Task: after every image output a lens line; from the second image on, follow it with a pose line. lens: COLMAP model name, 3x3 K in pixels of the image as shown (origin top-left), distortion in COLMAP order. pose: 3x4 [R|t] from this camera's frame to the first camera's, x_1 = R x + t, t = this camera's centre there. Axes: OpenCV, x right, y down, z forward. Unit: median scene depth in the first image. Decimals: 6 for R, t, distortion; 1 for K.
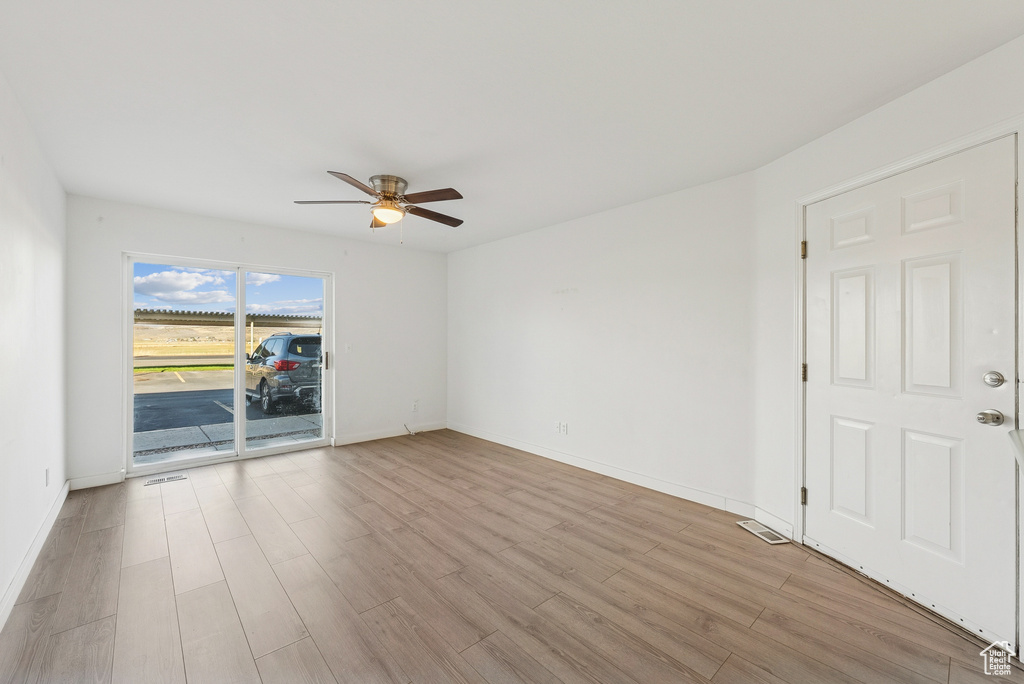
lens RADIAL K [[419.1, 0, 509.4], [0, 419.1, 334.5], [0, 0, 1]] dist [0.005535, -0.000955]
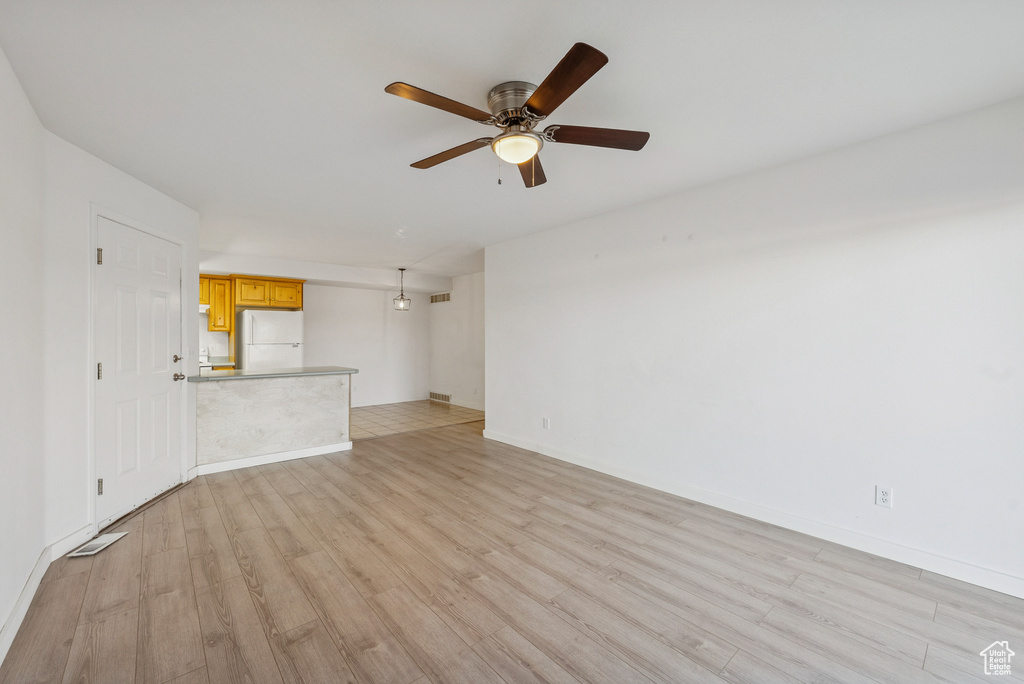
lens RADIAL K [[419.1, 0, 512.9], [0, 419.1, 334.4], [0, 0, 1]] dist [0.005535, -0.000955]
pose [[-0.999942, 0.001012, 0.010684, -0.262779], [0.000796, 0.999796, -0.020176, 0.013987], [-0.010702, -0.020166, -0.999739, 1.498054]]
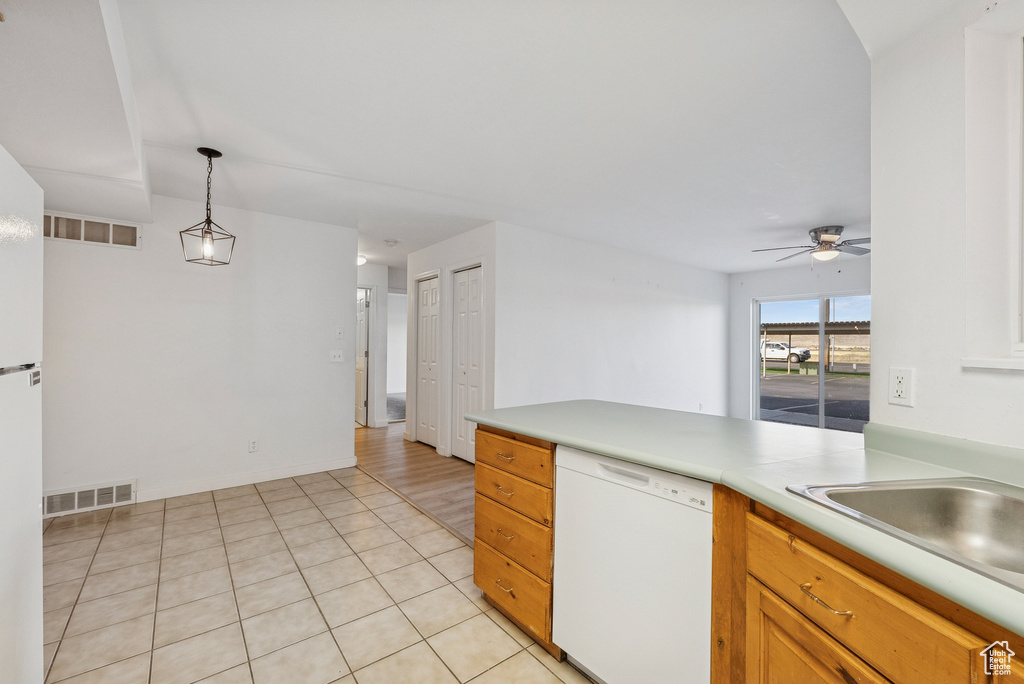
lens RADIAL K [[419.1, 0, 509.6], [0, 419.1, 341.3], [0, 0, 1]] dist [0.005535, -0.000955]
pose [[-0.057091, -0.010437, -0.998314, 0.988574], [0.004014, 0.999935, -0.010683, 0.003599], [0.998361, -0.004617, -0.057046, 0.077642]]
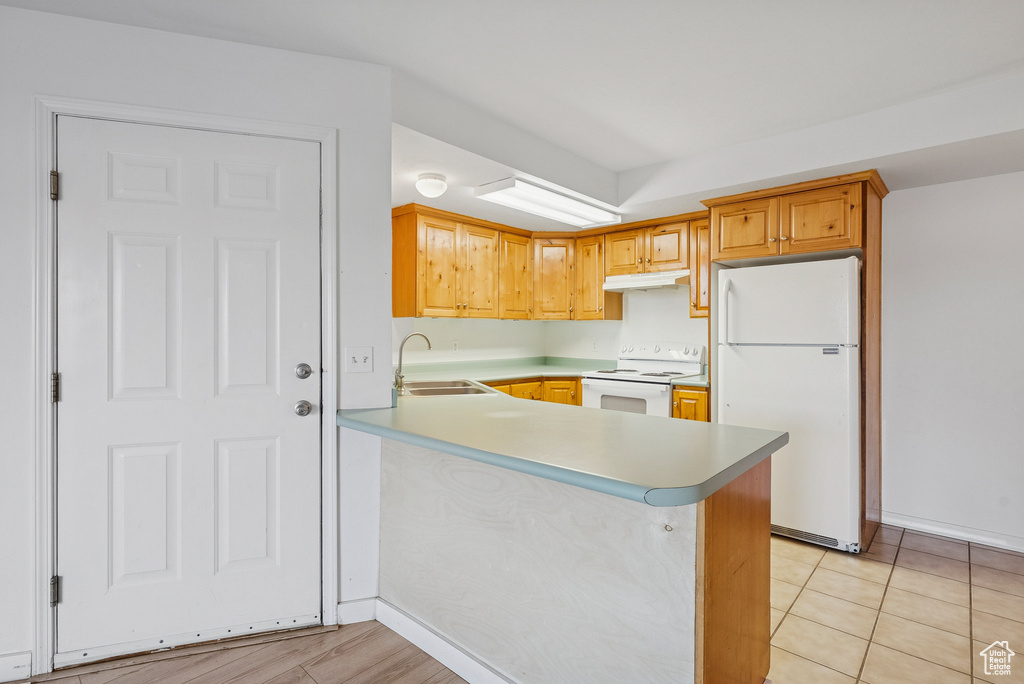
lens RADIAL K [[492.0, 0, 507.9], [0, 492.0, 333.8], [0, 0, 1]] dist [0.002839, -0.001922]
pose [[-0.099929, -0.004163, 0.994986, -0.051924], [-0.012036, 0.999923, 0.002975, 0.002059], [-0.994922, -0.011678, -0.099972, 0.305072]]
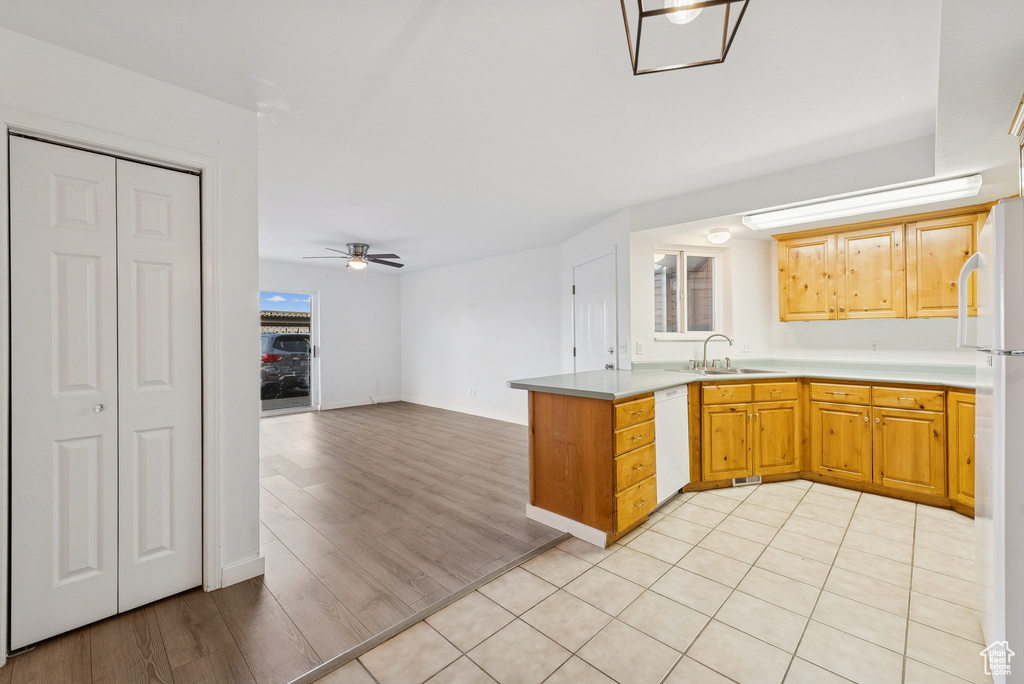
lens RADIAL K [[419.1, 0, 506.3], [0, 419.1, 331.1], [0, 0, 1]] dist [0.005535, -0.000955]
pose [[0.997884, -0.004361, 0.064872, 0.184166], [0.004448, 0.999989, -0.001204, -0.004494], [-0.064866, 0.001490, 0.997893, -0.688248]]
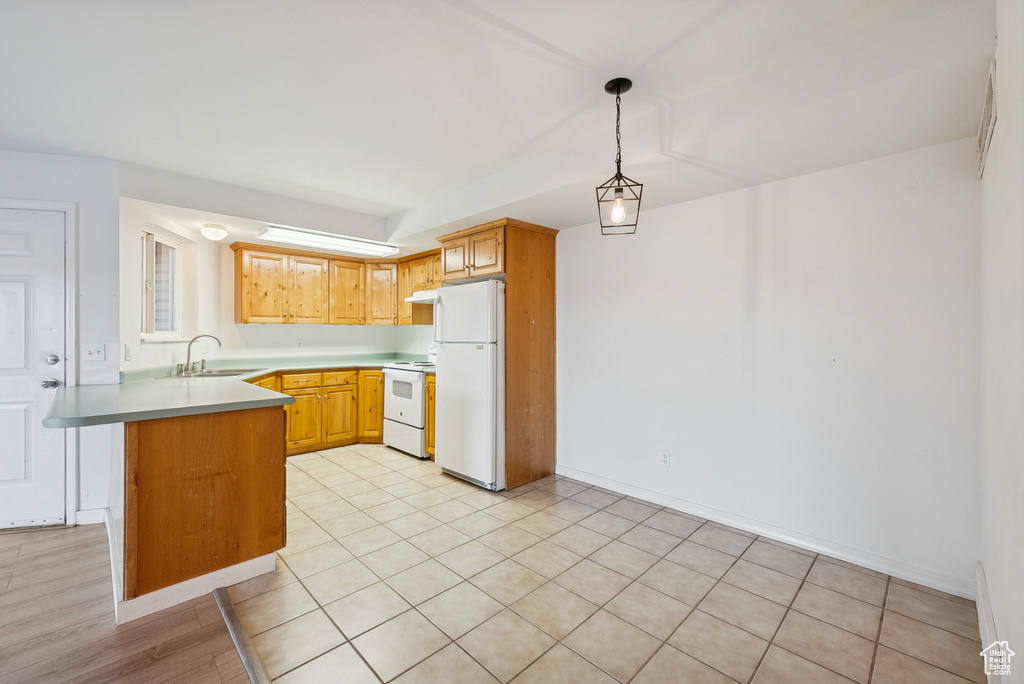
lens RADIAL K [[419.1, 0, 510.4], [0, 419.1, 334.1], [0, 0, 1]] dist [0.005535, -0.000955]
pose [[-0.053973, 0.000466, 0.998542, -0.267189], [-0.009059, 0.999959, -0.000957, -0.002597], [-0.998501, -0.009097, -0.053966, -0.318773]]
